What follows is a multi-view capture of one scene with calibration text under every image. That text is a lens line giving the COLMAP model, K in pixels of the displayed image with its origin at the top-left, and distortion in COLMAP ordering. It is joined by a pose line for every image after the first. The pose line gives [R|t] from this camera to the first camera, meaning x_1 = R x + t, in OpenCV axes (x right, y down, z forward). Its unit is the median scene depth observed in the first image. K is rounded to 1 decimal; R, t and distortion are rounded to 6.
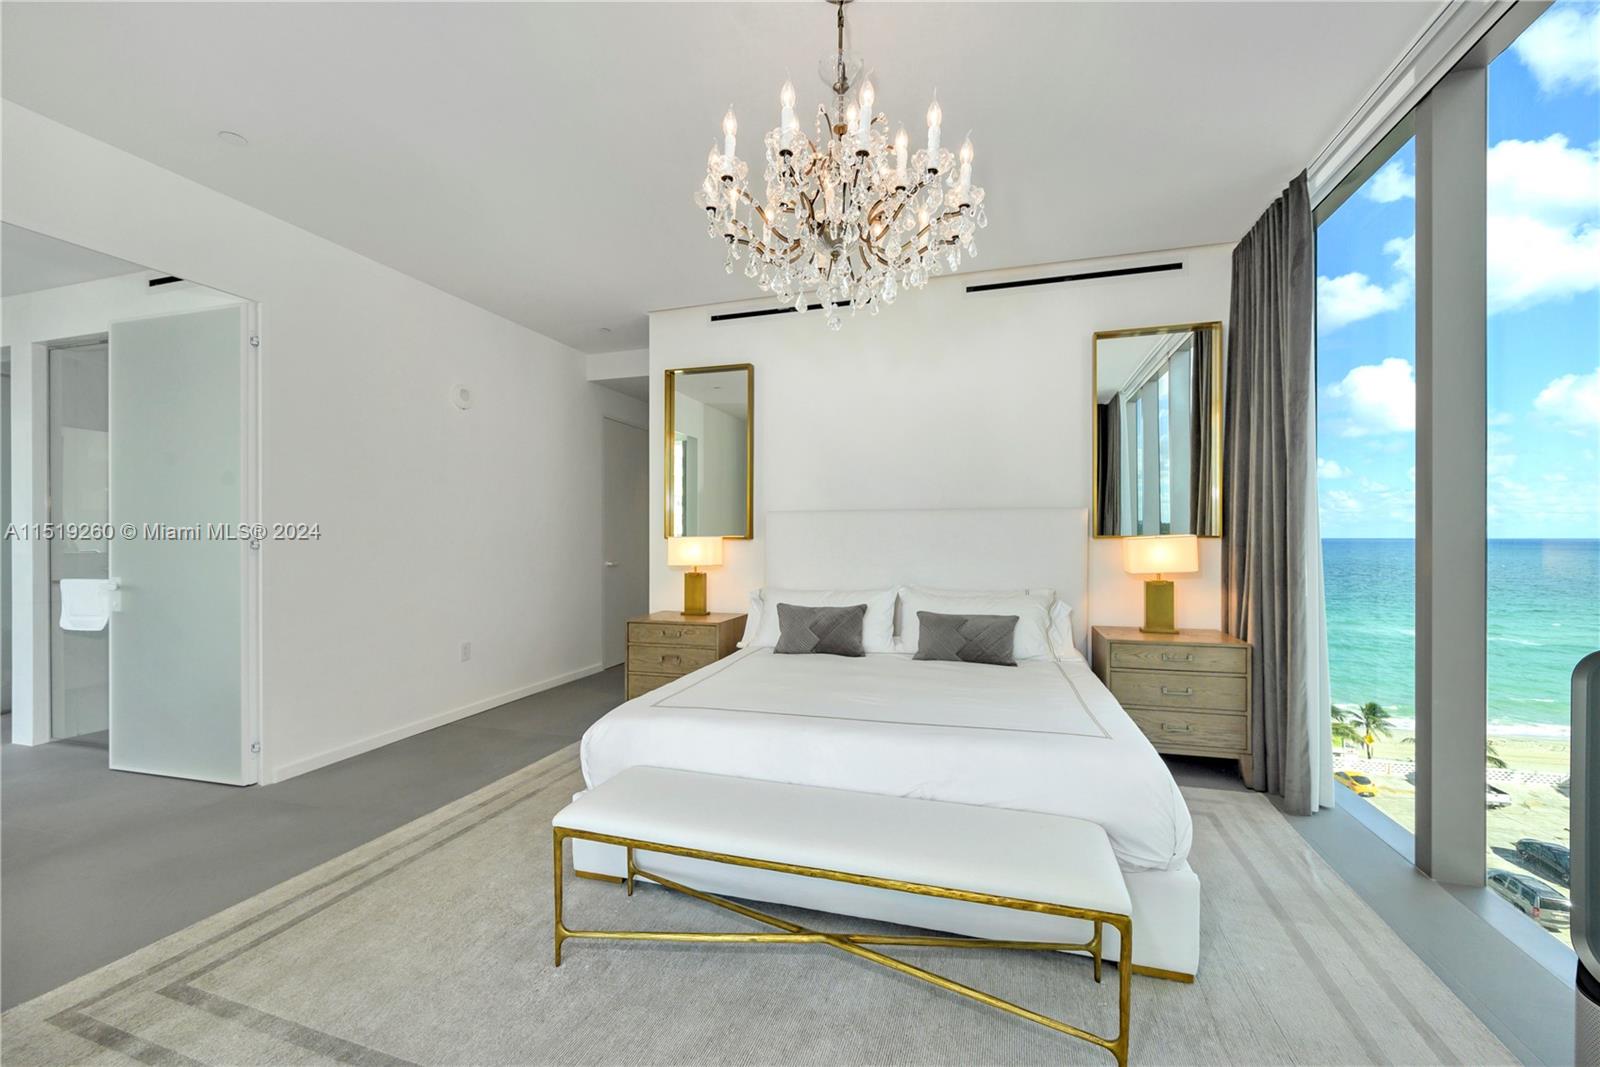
lens RADIAL K [[635.6, 0, 799.3], [0, 635.6, 526.7], [0, 0, 1]] dist [0.000268, 0.000027]
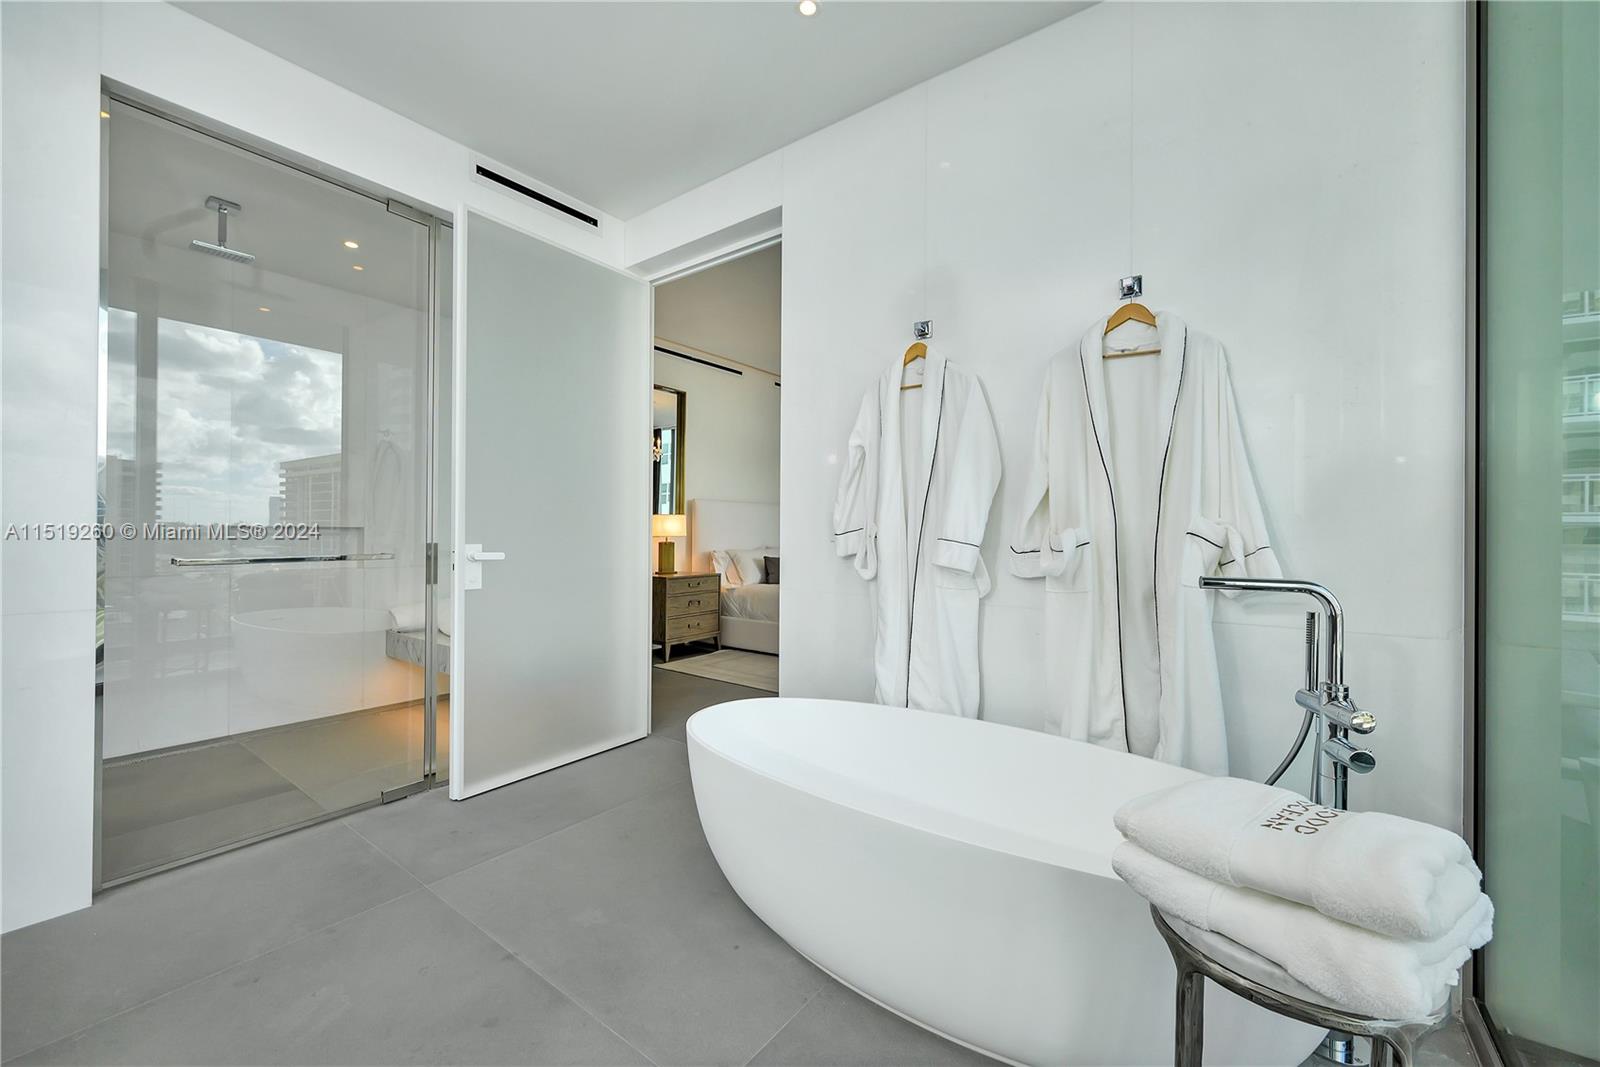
lens RADIAL K [[635.6, 0, 799.3], [0, 635.6, 526.7], [0, 0, 1]] dist [0.000268, 0.000027]
pose [[0.338978, 0.004770, 0.940782, -1.408460], [-0.007588, 0.999968, -0.002336, 0.044455], [-0.940764, -0.006347, 0.339004, 0.318042]]
